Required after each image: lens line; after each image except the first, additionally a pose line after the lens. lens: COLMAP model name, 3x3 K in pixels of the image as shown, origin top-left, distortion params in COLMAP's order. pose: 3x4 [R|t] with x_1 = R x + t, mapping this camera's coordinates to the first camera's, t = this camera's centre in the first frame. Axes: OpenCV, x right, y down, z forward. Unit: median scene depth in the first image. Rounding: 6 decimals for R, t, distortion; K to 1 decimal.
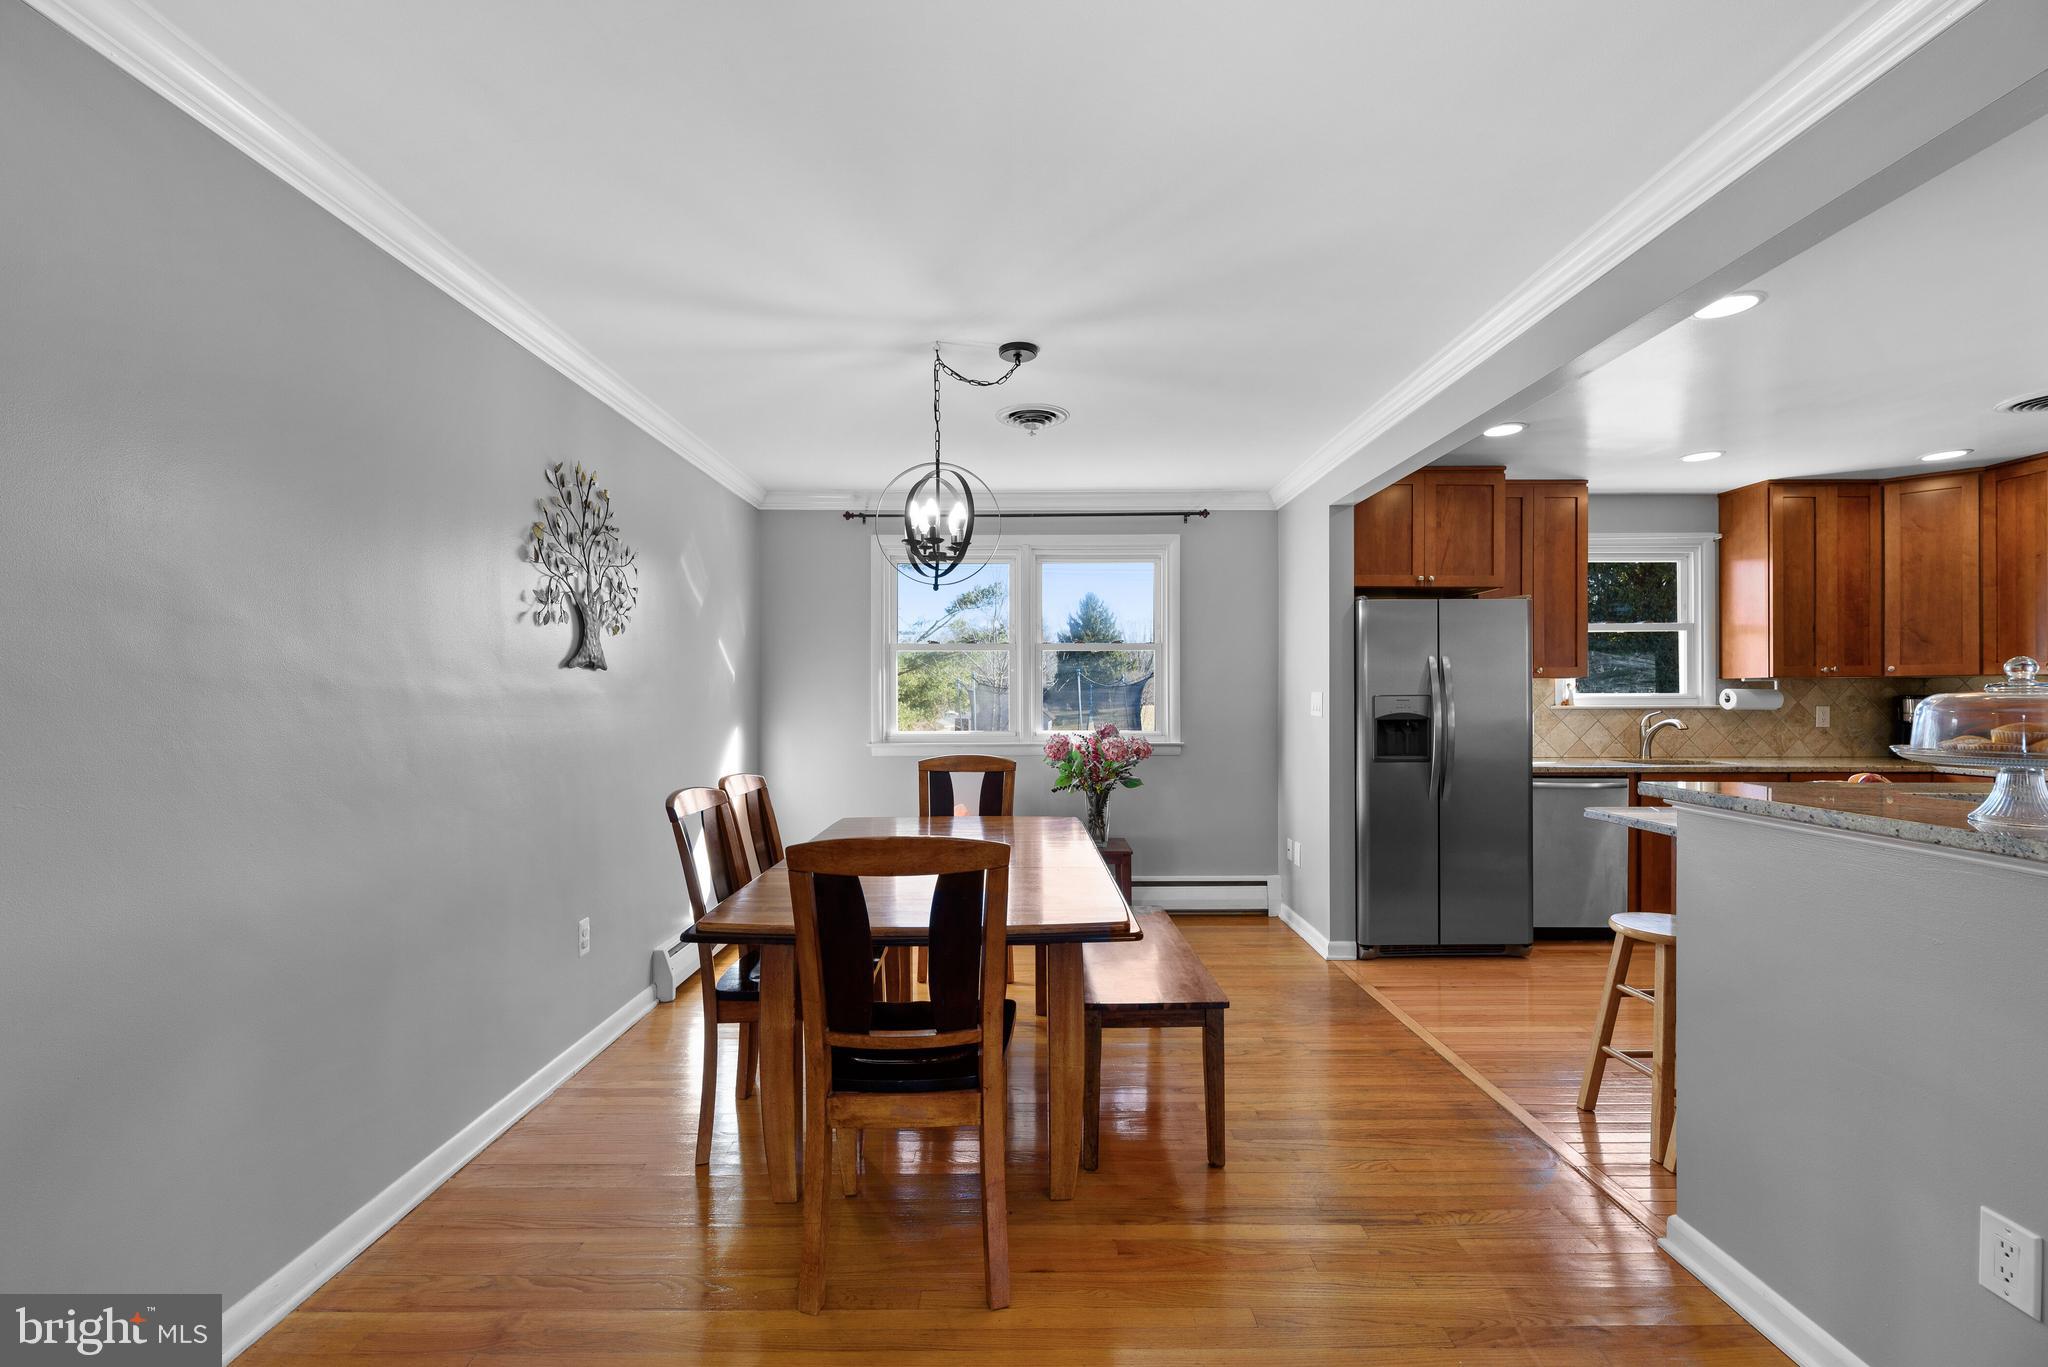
lens RADIAL K [[862.2, 0, 1033.3], [0, 862.2, 696.9], [0, 0, 1]] dist [0.001211, -0.000040]
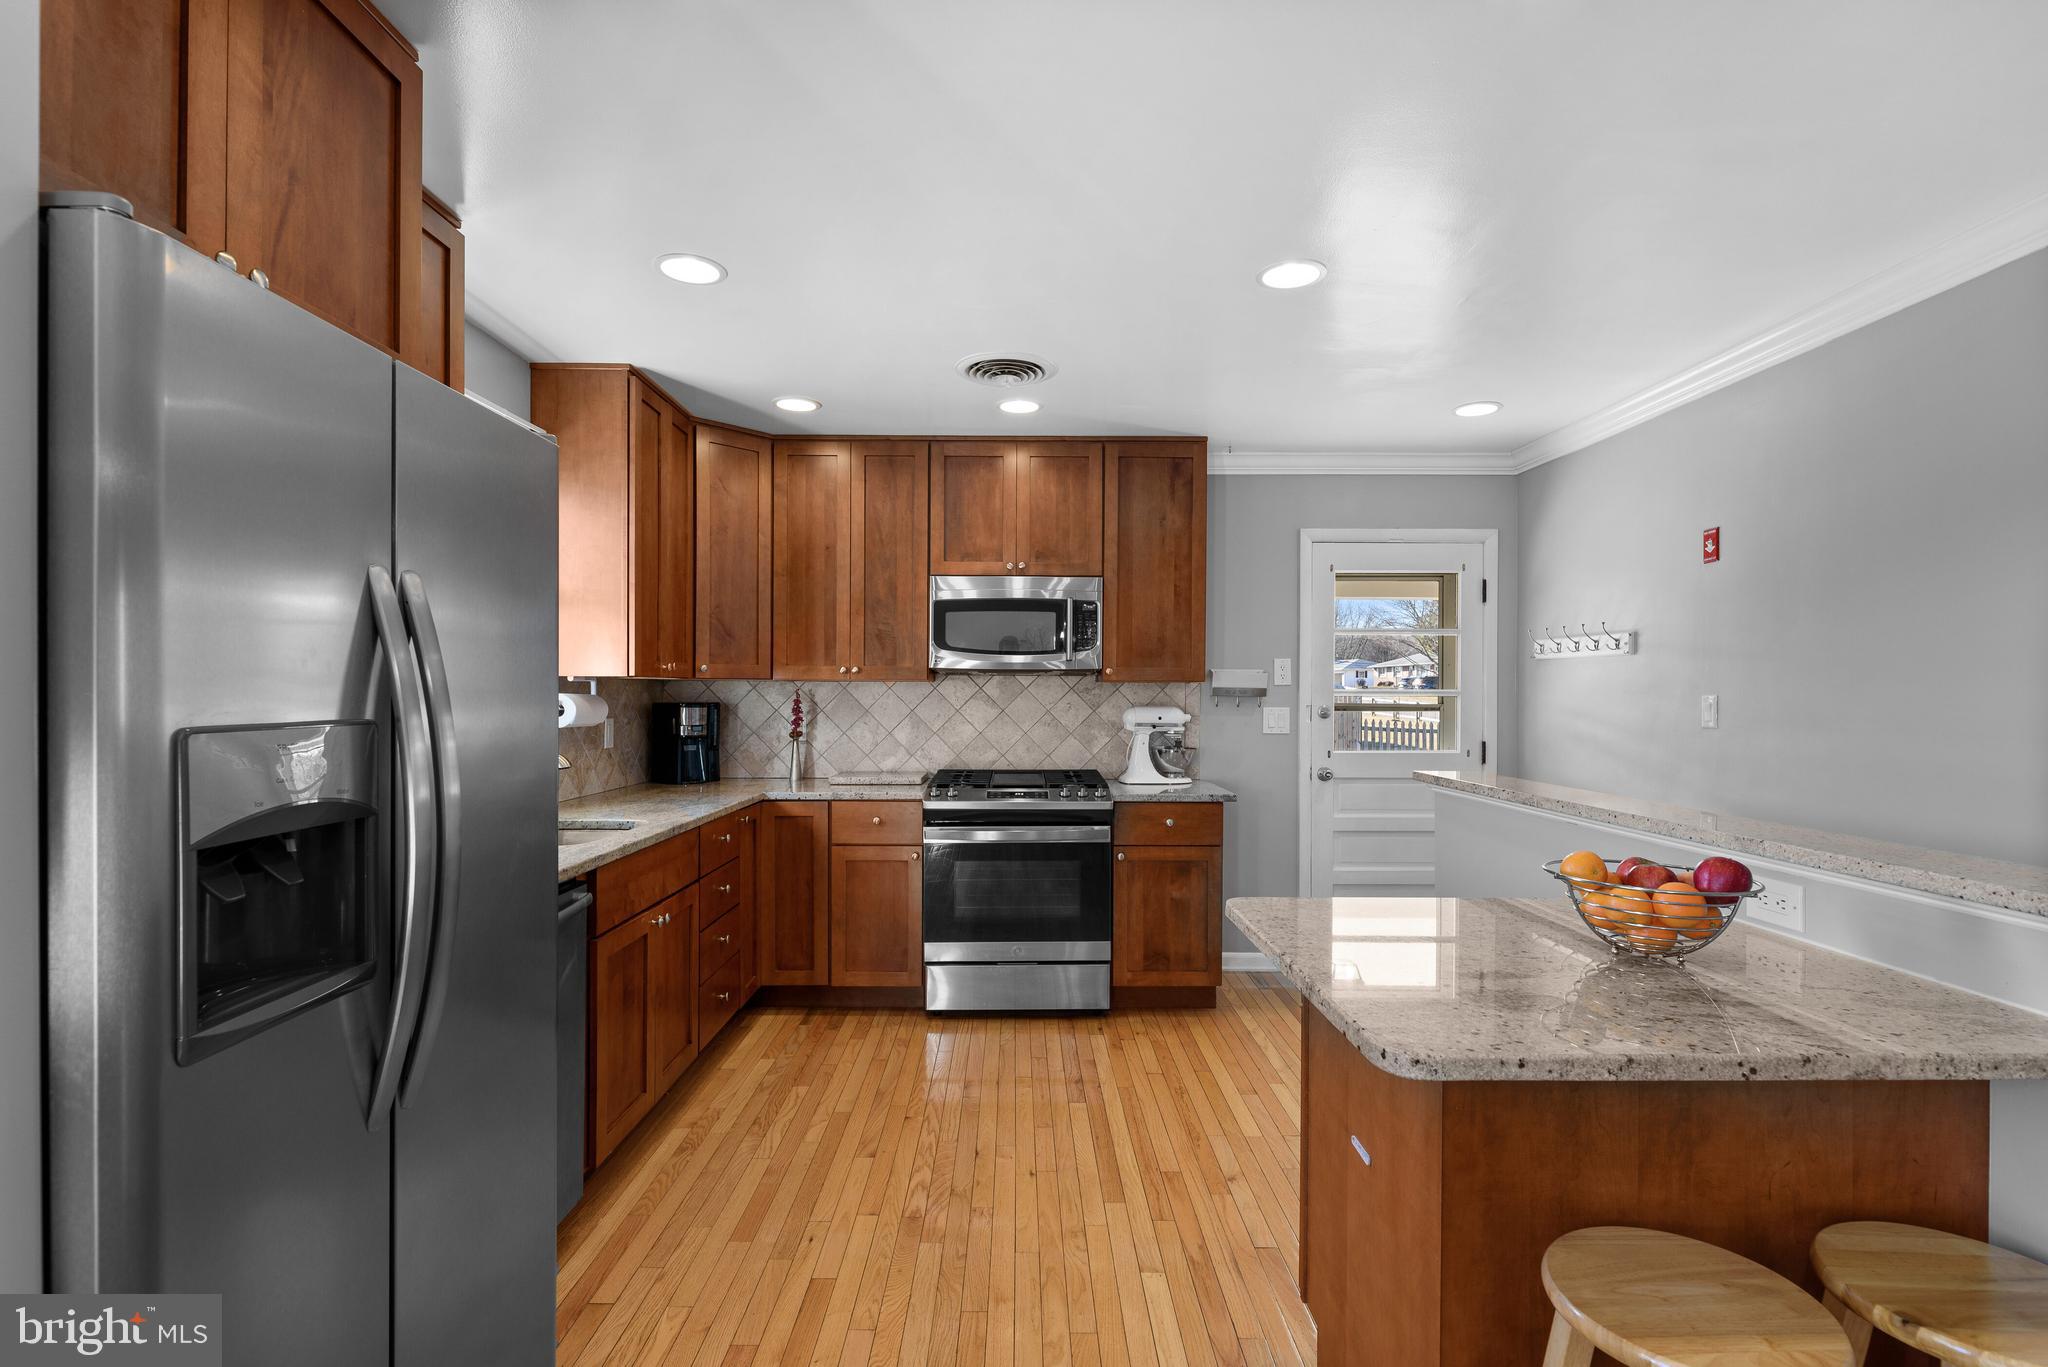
lens RADIAL K [[949.9, 0, 1026.8], [0, 949.9, 698.9], [0, 0, 1]] dist [0.000287, -0.000166]
pose [[0.007805, -0.003097, 0.999965, 0.159295], [-0.001684, 0.999994, 0.003110, -0.008705], [-0.999968, -0.001708, 0.007800, 0.714576]]
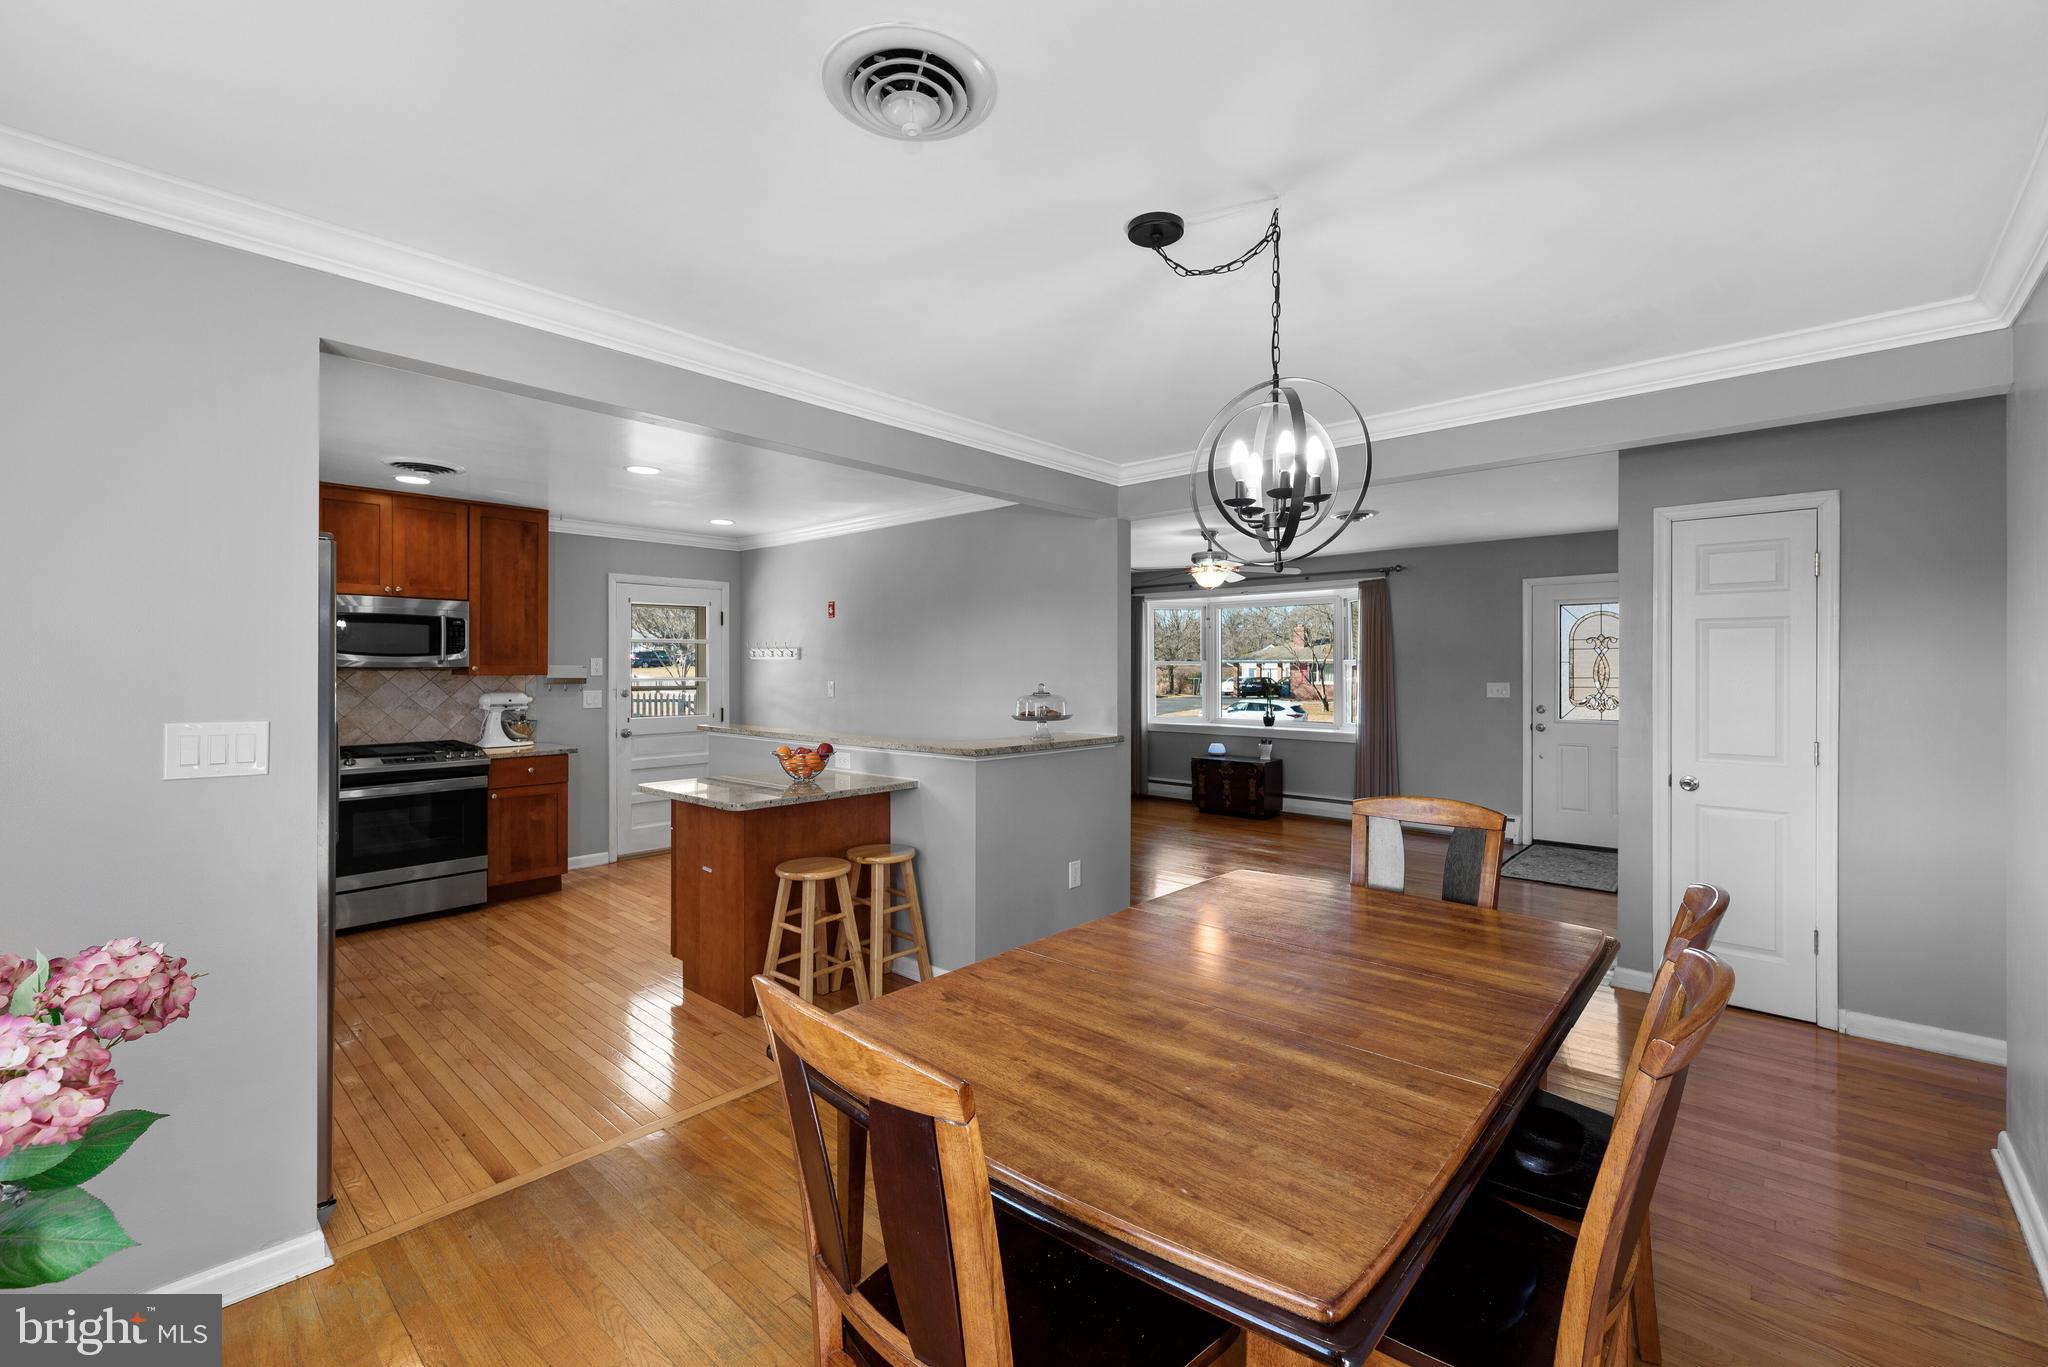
lens RADIAL K [[862.2, 0, 1026.2], [0, 862.2, 669.1], [0, 0, 1]] dist [0.001211, -0.000040]
pose [[-0.728617, 0.000550, 0.684921, -0.262037], [0.003407, 0.999990, 0.002821, -0.031645], [-0.684913, 0.004389, -0.728612, 0.976971]]
